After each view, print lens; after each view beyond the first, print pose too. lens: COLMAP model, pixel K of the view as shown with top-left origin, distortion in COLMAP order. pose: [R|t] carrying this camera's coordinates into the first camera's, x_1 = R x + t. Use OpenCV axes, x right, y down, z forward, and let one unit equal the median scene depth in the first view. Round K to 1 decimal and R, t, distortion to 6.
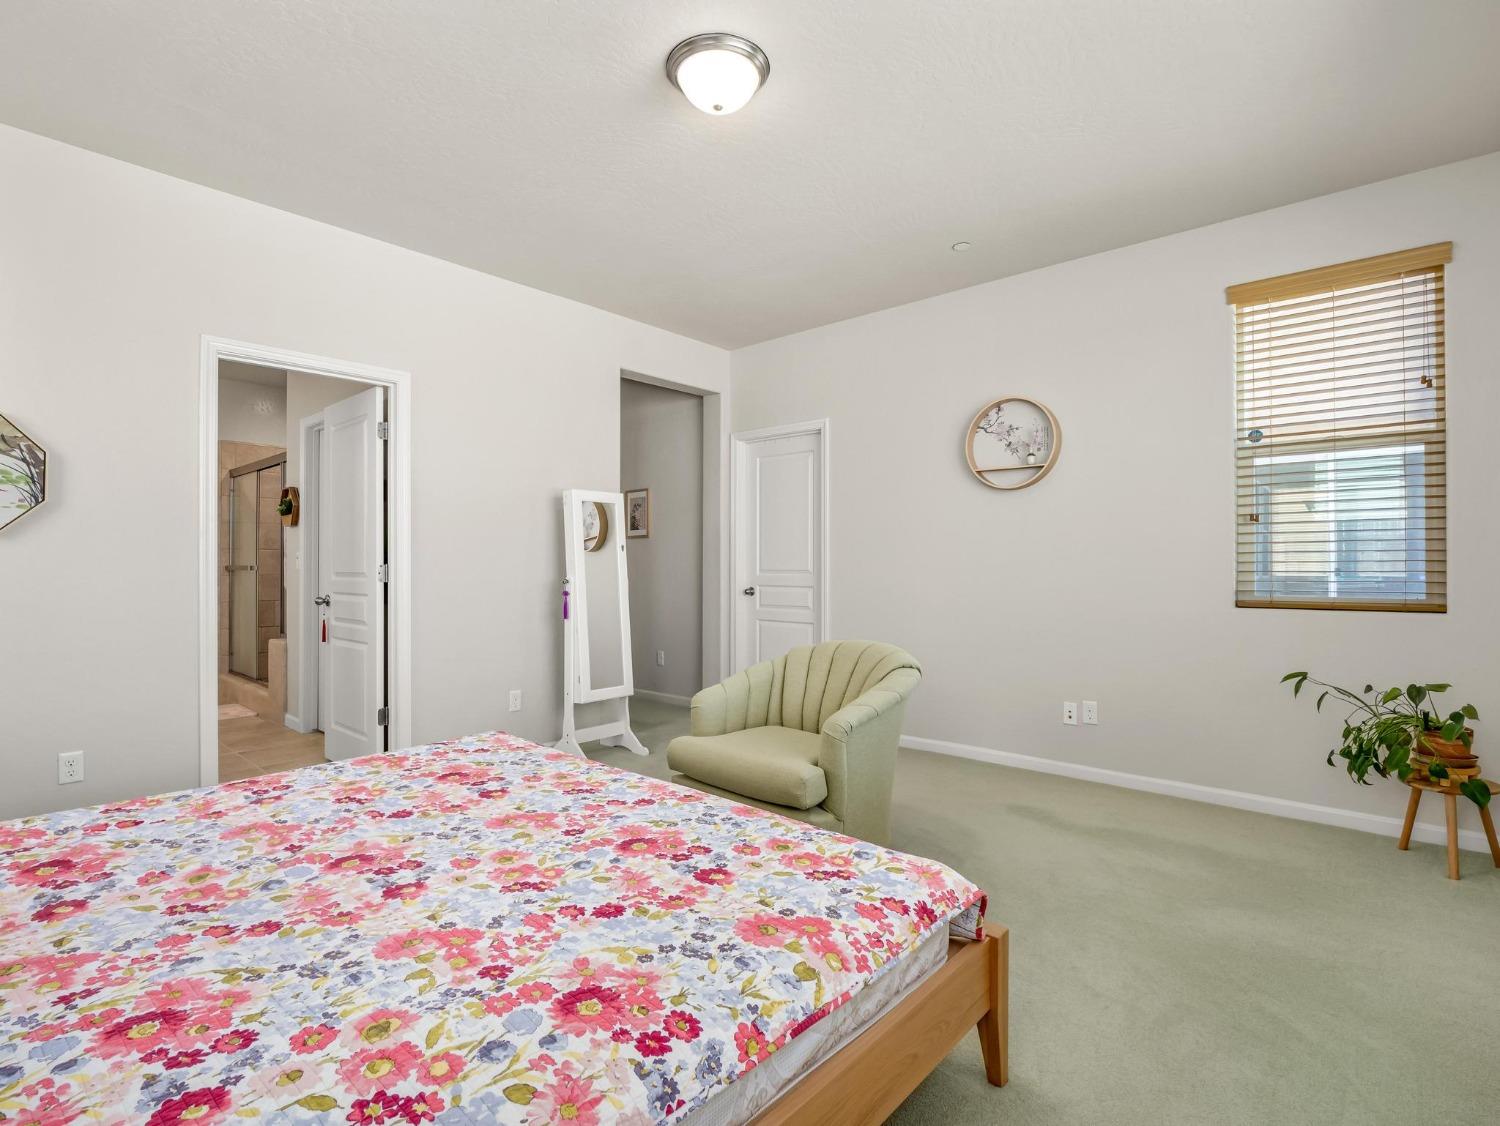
lens RADIAL K [[736.4, 0, 756.0], [0, 736.4, 563.7], [0, 0, 1]] dist [-0.003157, -0.008264]
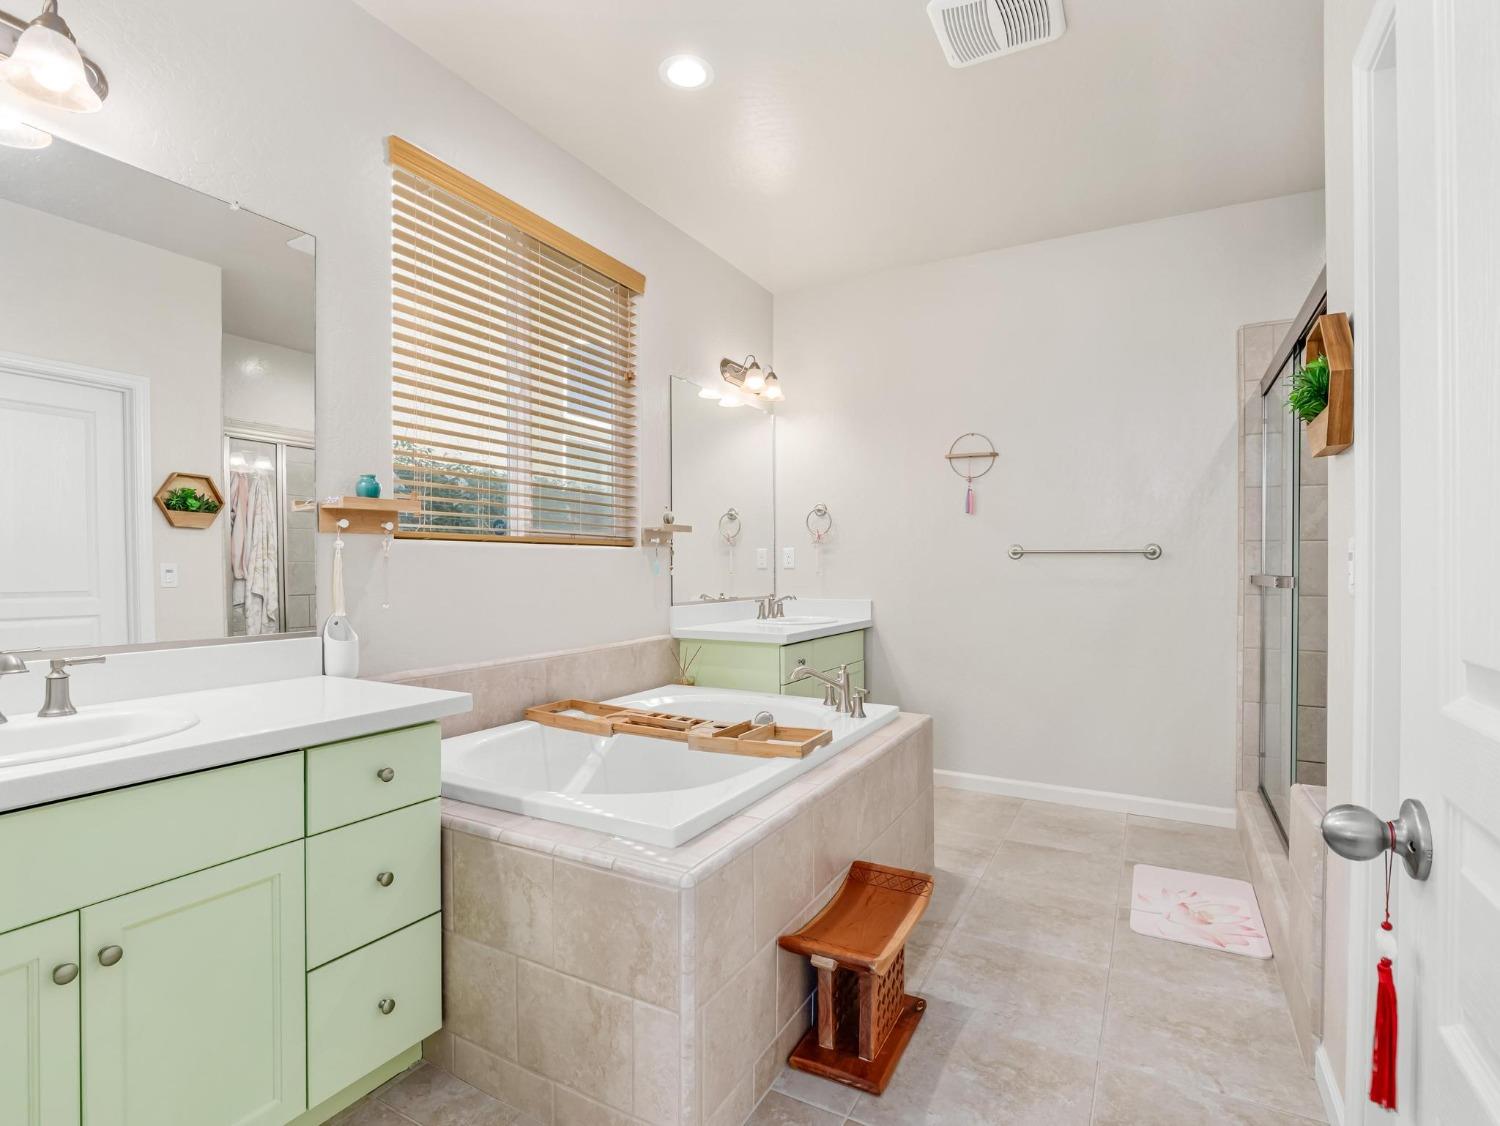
lens RADIAL K [[736.4, 0, 756.0], [0, 736.4, 563.7], [0, 0, 1]] dist [-0.003157, -0.008264]
pose [[0.224750, -0.002563, -0.974413, -0.398925], [-0.001164, 0.999995, -0.002898, -0.004903], [0.974416, 0.001785, 0.224746, 0.712213]]
